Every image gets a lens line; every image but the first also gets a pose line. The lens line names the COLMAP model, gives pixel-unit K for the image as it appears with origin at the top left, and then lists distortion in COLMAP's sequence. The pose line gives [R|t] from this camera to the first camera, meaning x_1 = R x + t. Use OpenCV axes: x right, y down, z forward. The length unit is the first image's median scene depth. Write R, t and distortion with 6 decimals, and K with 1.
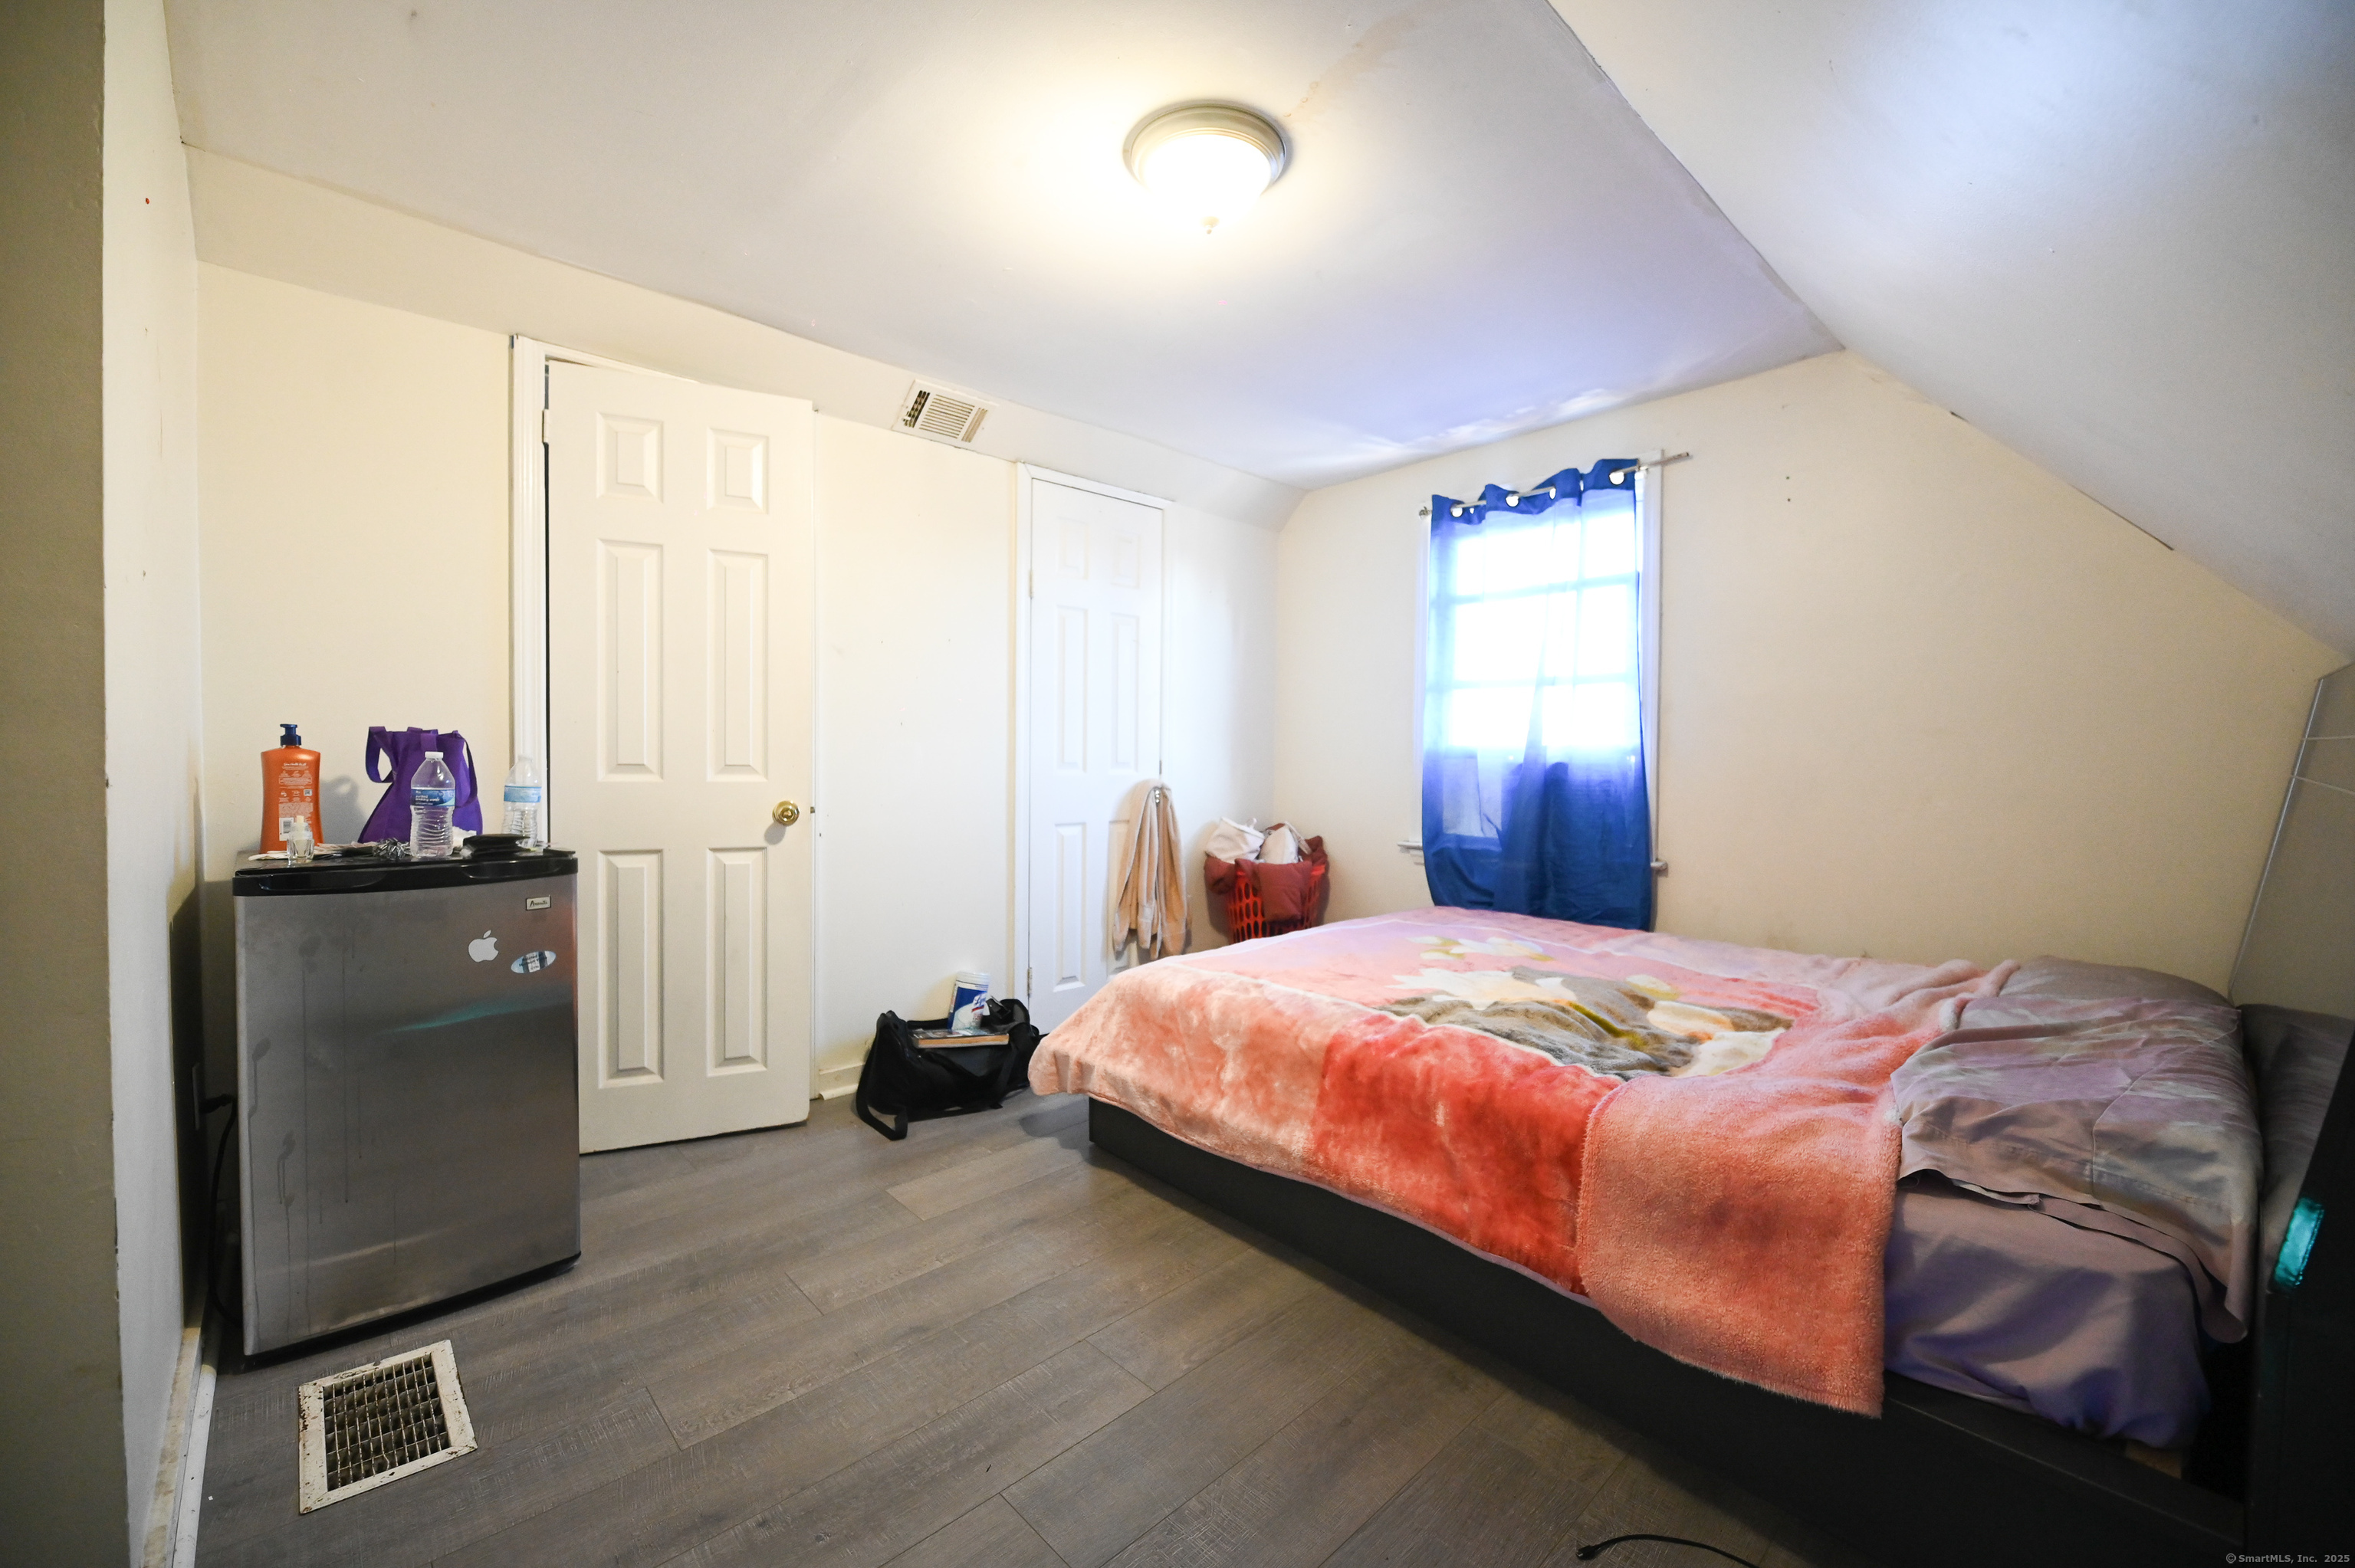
lens RADIAL K [[950.4, 0, 1179.8], [0, 950.4, 768.2], [0, 0, 1]] dist [-0.006630, -0.001052]
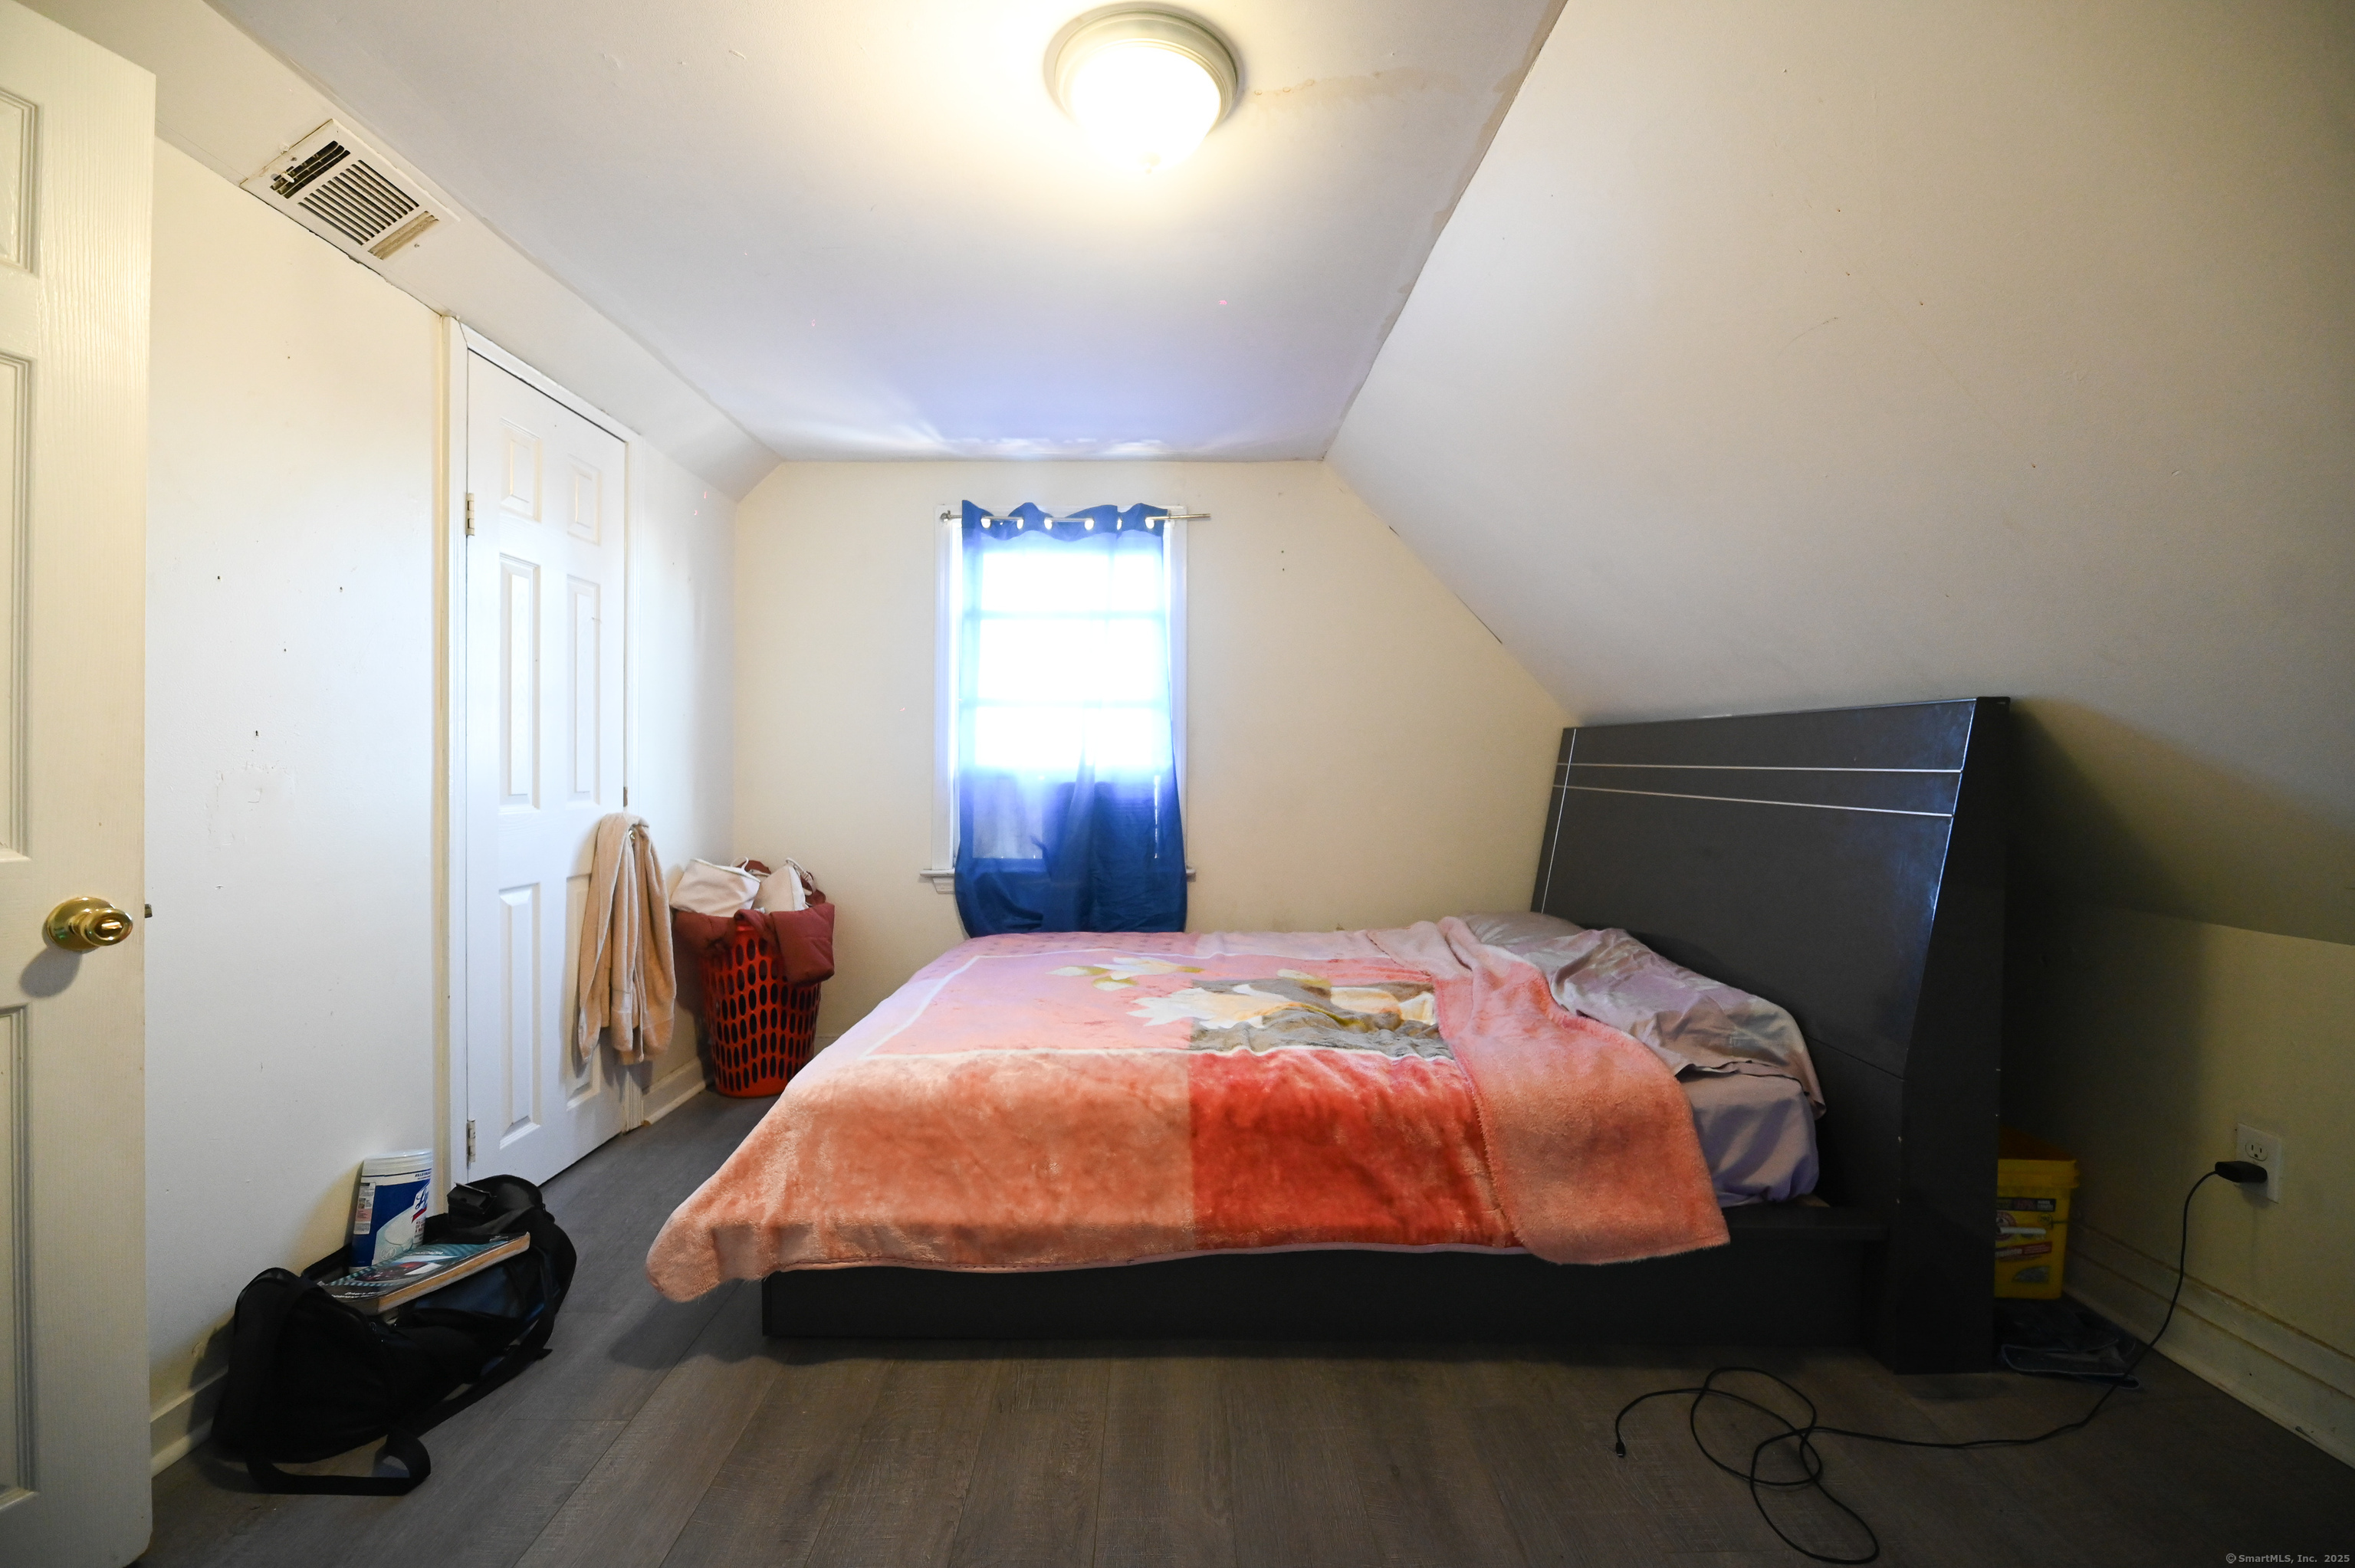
lens RADIAL K [[950.4, 0, 1179.8], [0, 950.4, 768.2], [0, 0, 1]] dist [-0.006630, -0.001052]
pose [[0.663776, -0.005930, 0.747908, -0.346143], [0.013137, 0.999907, -0.003732, -0.017700], [-0.747816, 0.012302, 0.663792, 0.250294]]
